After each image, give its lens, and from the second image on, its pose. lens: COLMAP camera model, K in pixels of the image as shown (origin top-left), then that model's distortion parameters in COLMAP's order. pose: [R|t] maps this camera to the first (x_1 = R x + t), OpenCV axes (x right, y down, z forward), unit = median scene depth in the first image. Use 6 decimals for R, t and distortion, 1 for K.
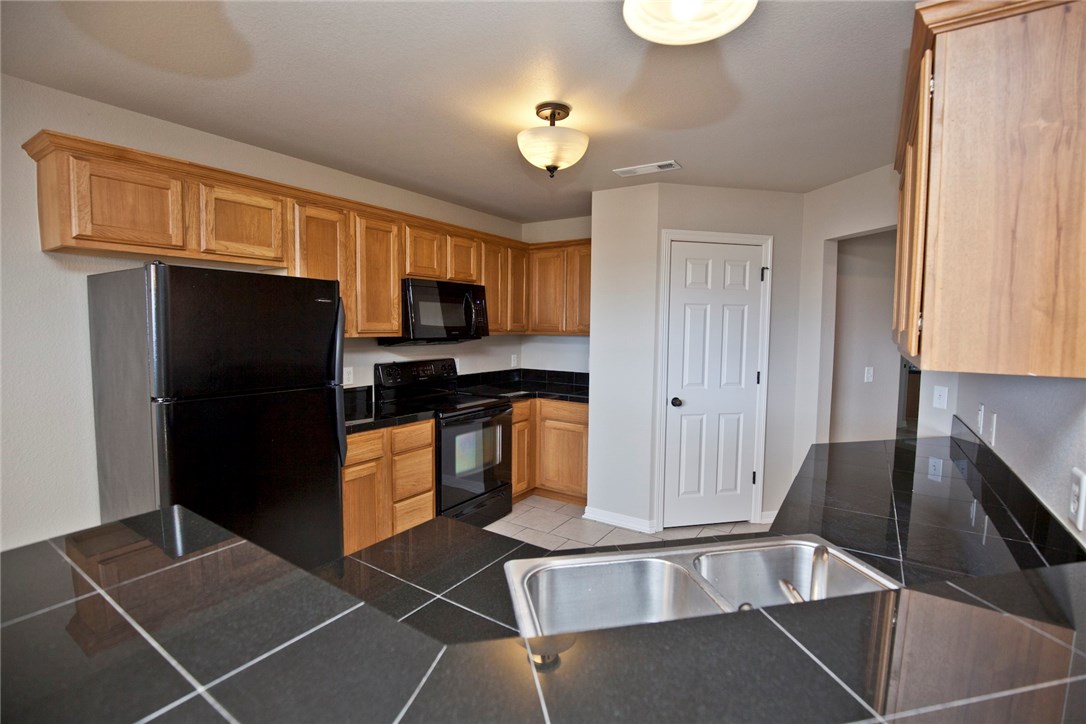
lens RADIAL K [[503.4, 0, 546.8], [0, 503.4, 359.4], [0, 0, 1]] dist [-0.032199, 0.004371]
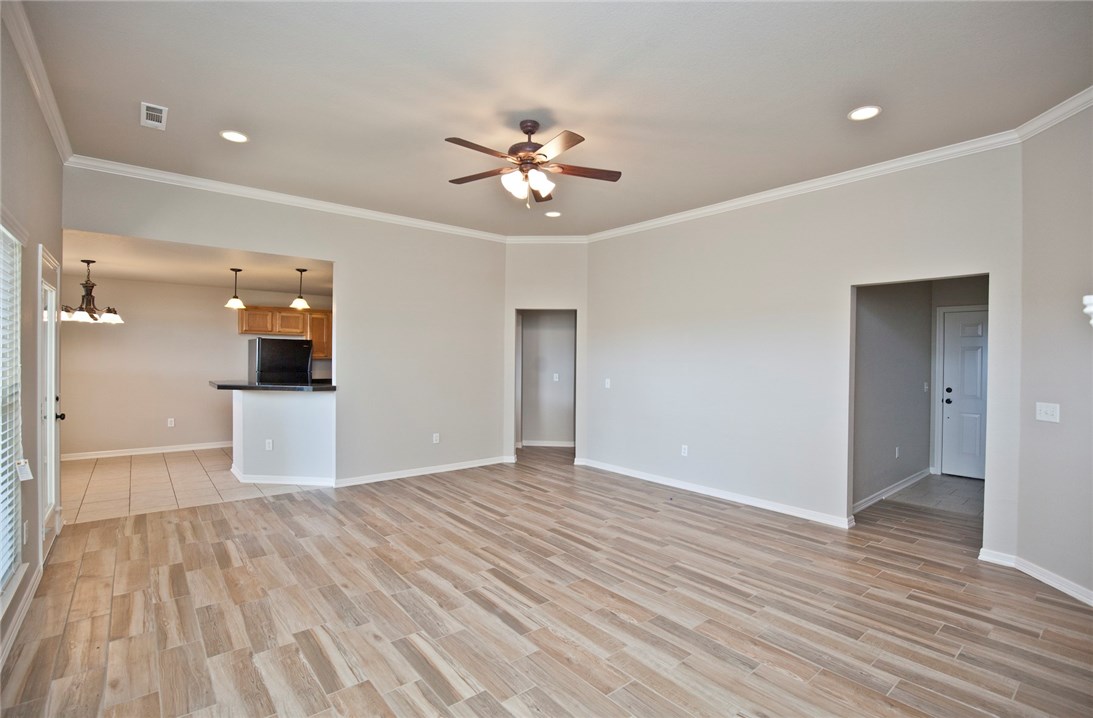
lens RADIAL K [[506.6, 0, 555.2], [0, 506.6, 358.0], [0, 0, 1]] dist [-0.032199, 0.004371]
pose [[0.957572, -0.001797, -0.288188, 1.770856], [-0.018886, 0.997440, -0.068972, 0.133920], [0.287574, 0.071489, 0.955087, -1.437506]]
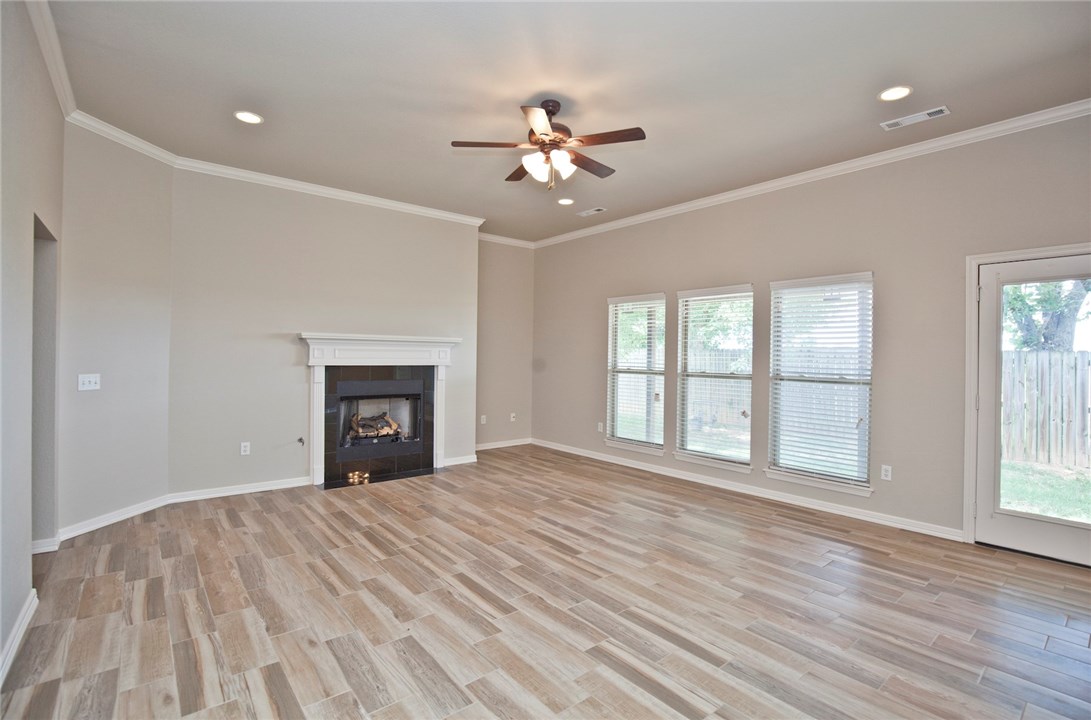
lens RADIAL K [[505.7, 0, 552.9], [0, 505.7, 353.8], [0, 0, 1]] dist [-0.032199, 0.004371]
pose [[-0.956480, -0.022995, 0.290889, 0.967087], [-0.003175, 0.997651, 0.068427, -0.012973], [-0.291779, 0.064525, -0.954307, 0.925753]]
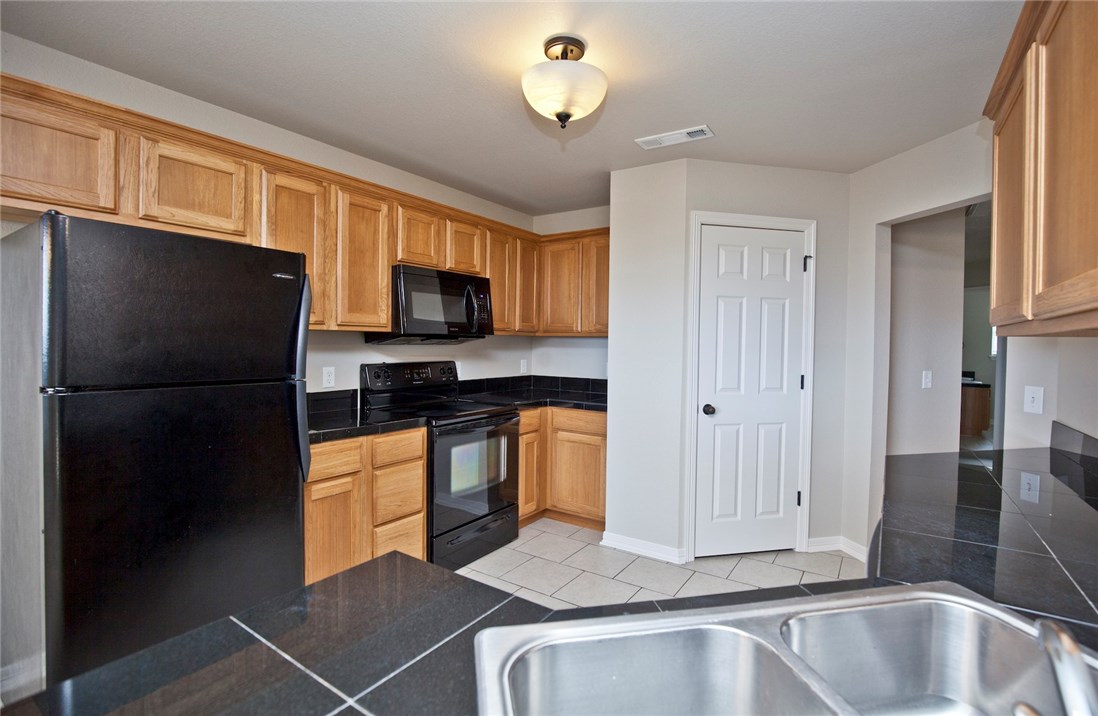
lens RADIAL K [[510.2, 0, 559.1], [0, 510.2, 353.4], [0, 0, 1]] dist [-0.033005, 0.005251]
pose [[0.999969, 0.002363, -0.007535, 0.008915], [-0.002712, 0.998907, -0.046672, 0.038642], [0.007417, 0.046691, 0.998882, 0.154320]]
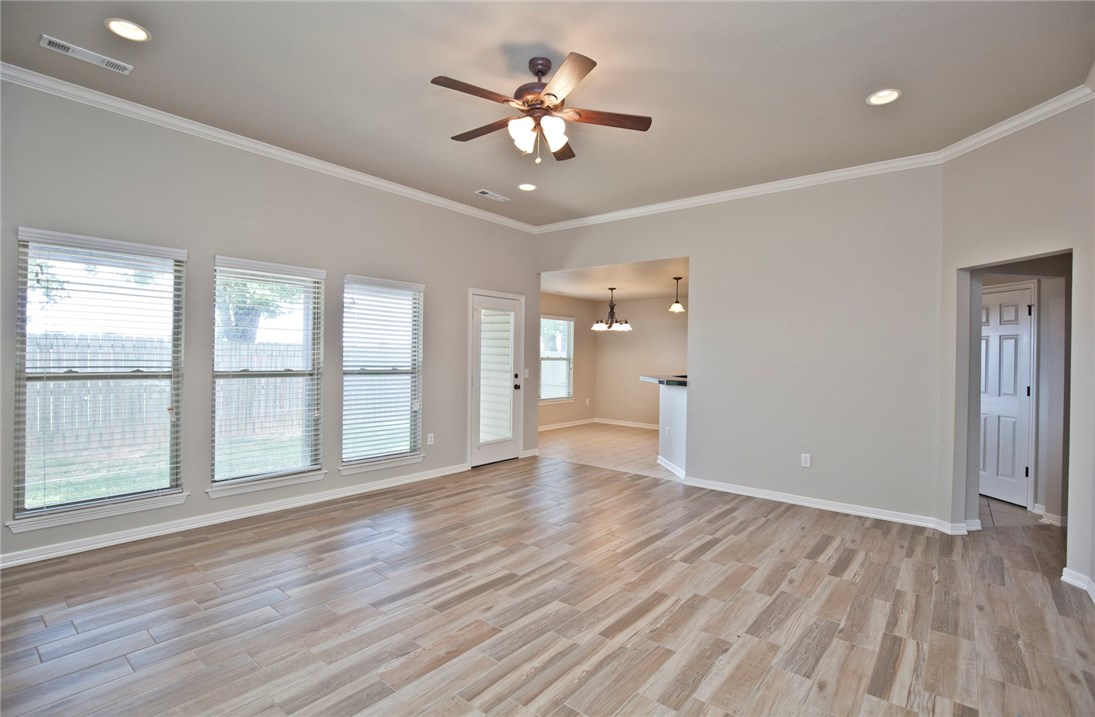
lens RADIAL K [[508.8, 0, 556.5], [0, 508.8, 353.7], [0, 0, 1]] dist [-0.033005, 0.005251]
pose [[-0.101336, -0.016787, -0.994711, 2.390500], [-0.087756, 0.996111, -0.007871, 0.076442], [0.990974, 0.086494, -0.102415, -0.092706]]
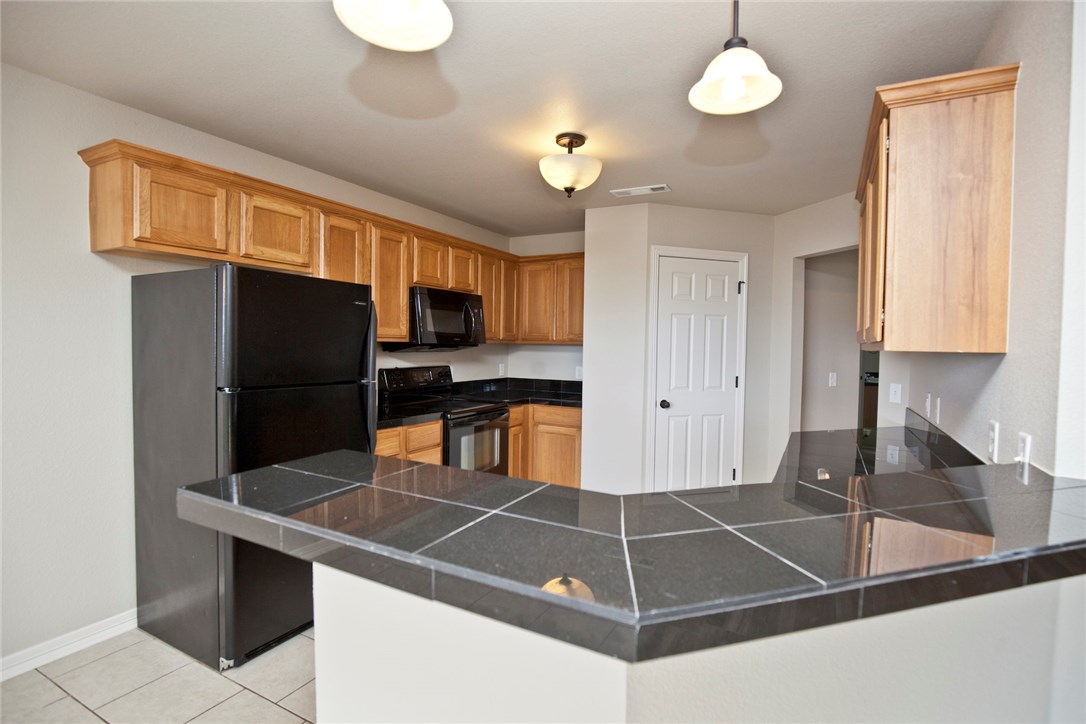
lens RADIAL K [[527.2, 0, 551.5], [0, 527.2, 361.2], [0, 0, 1]] dist [-0.022048, -0.002696]
pose [[0.995401, 0.000745, 0.095797, -0.119785], [0.002604, 0.999390, -0.034834, 0.040148], [-0.095765, 0.034924, 0.994791, -0.139000]]
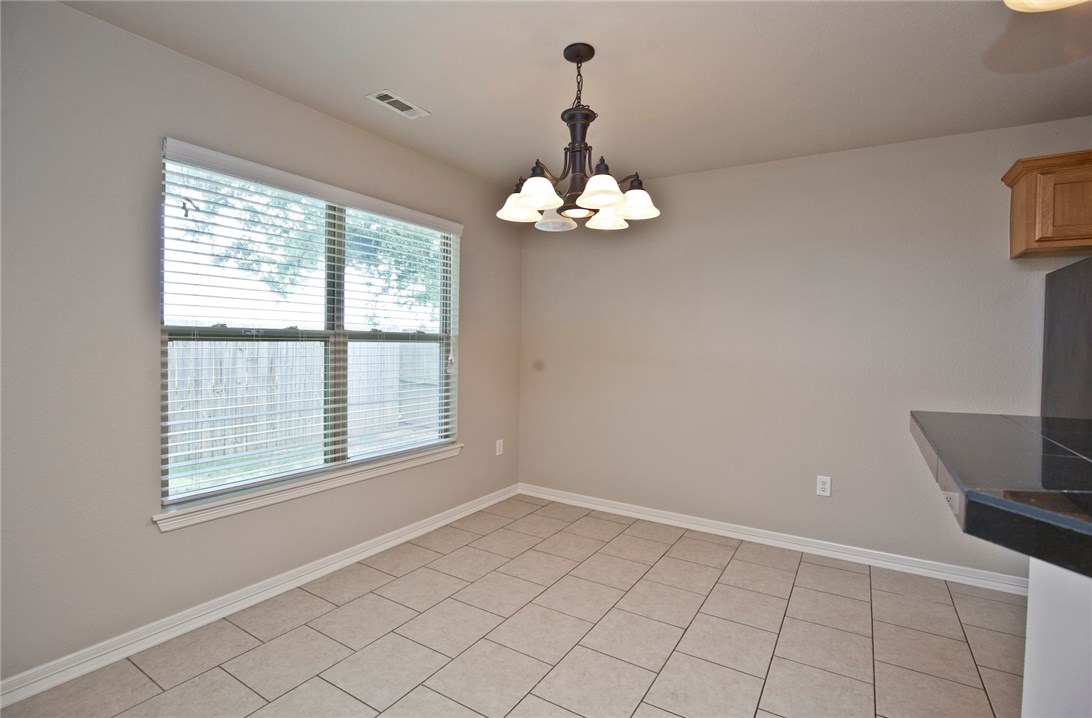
lens RADIAL K [[506.2, 0, 559.4], [0, 506.2, 355.5], [0, 0, 1]] dist [-0.032199, 0.004371]
pose [[0.040004, 0.012987, -0.999115, 0.133263], [-0.088019, 0.996074, 0.009423, 0.084487], [0.995315, 0.087564, 0.040990, -0.128929]]
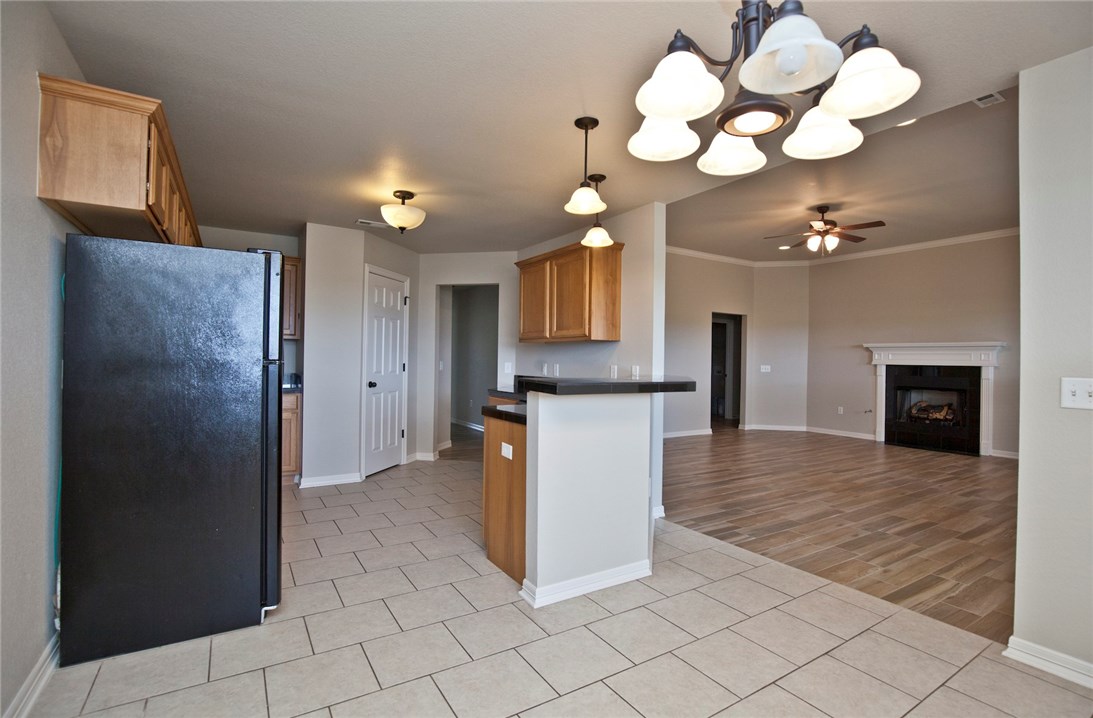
lens RADIAL K [[506.6, 0, 557.6], [0, 506.6, 357.8], [0, 0, 1]] dist [-0.032199, 0.004371]
pose [[0.413493, -0.001141, 0.910507, -1.071302], [0.052771, 0.998348, -0.022714, 0.089755], [-0.908977, 0.057440, 0.412870, -0.105070]]
